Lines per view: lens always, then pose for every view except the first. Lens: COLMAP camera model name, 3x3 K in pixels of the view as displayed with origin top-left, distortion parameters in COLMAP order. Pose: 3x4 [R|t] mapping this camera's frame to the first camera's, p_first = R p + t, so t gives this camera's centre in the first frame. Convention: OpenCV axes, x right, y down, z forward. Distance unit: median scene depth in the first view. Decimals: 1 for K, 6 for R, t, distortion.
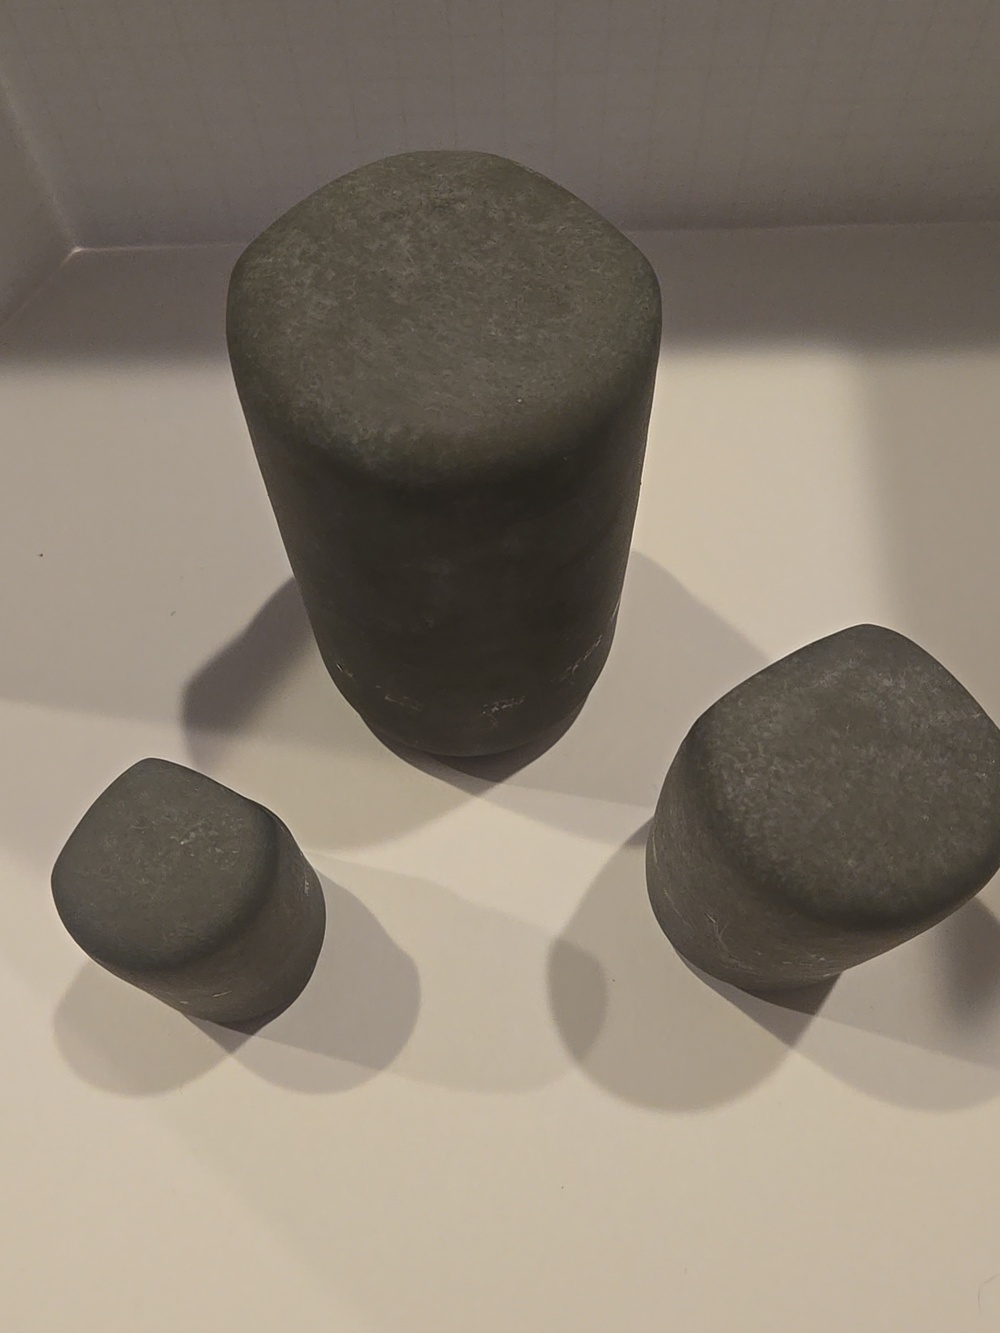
lens RADIAL K [[1536.4, 0, 500.0], [0, 1536.4, 666.5], [0, 0, 1]] dist [0.132140, -0.442228]
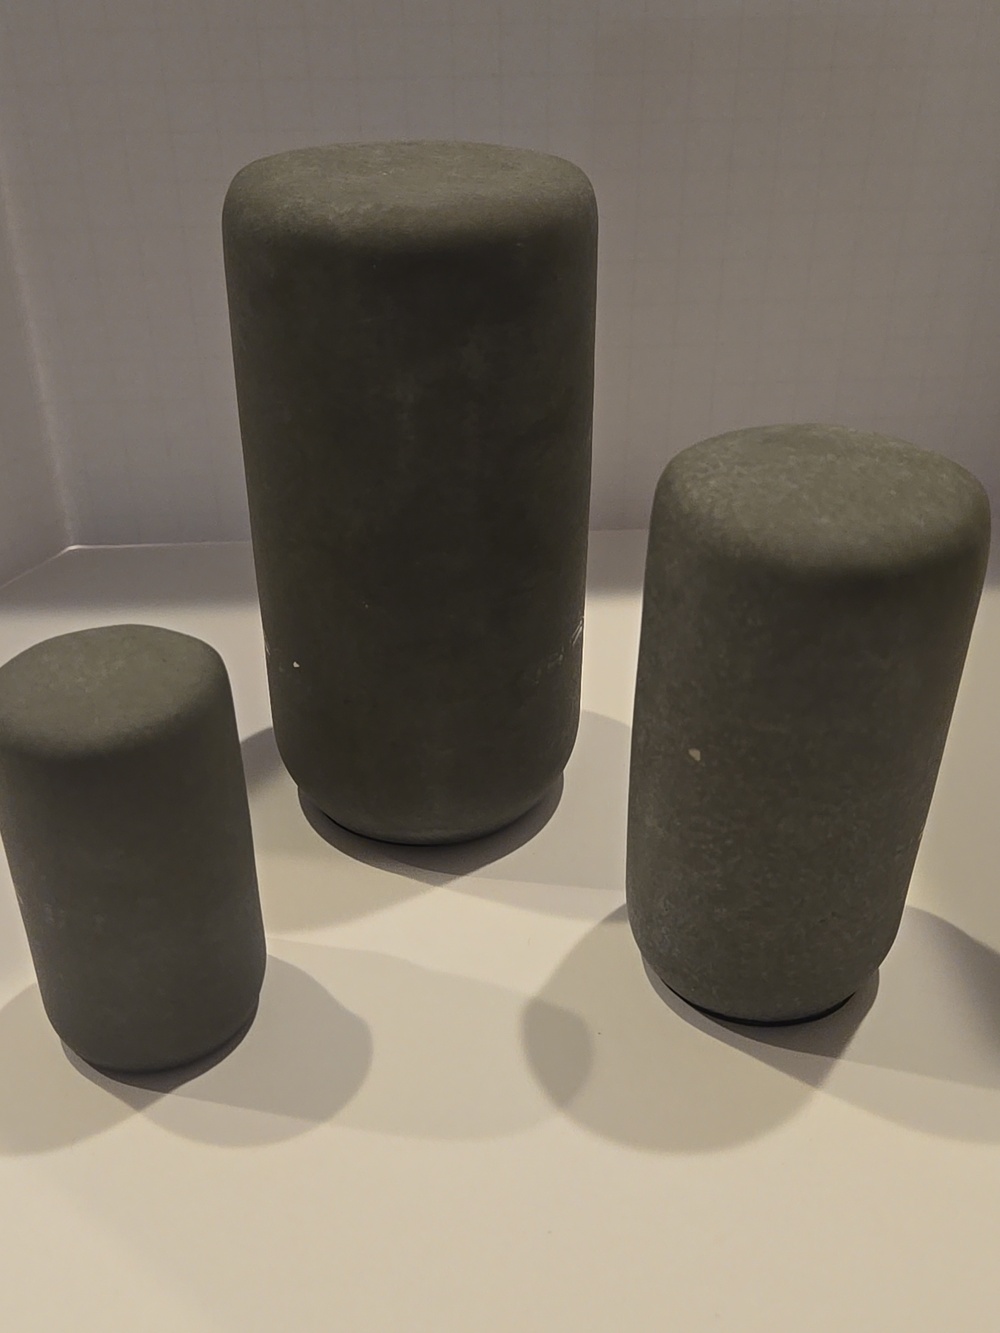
lens RADIAL K [[1536.4, 0, 500.0], [0, 1536.4, 666.5], [0, 0, 1]] dist [0.132140, -0.442228]
pose [[0.999528, -0.007868, 0.029703, -0.006933], [0.023953, 0.804976, -0.592823, 0.757058], [-0.019247, 0.593255, 0.804785, 0.268508]]
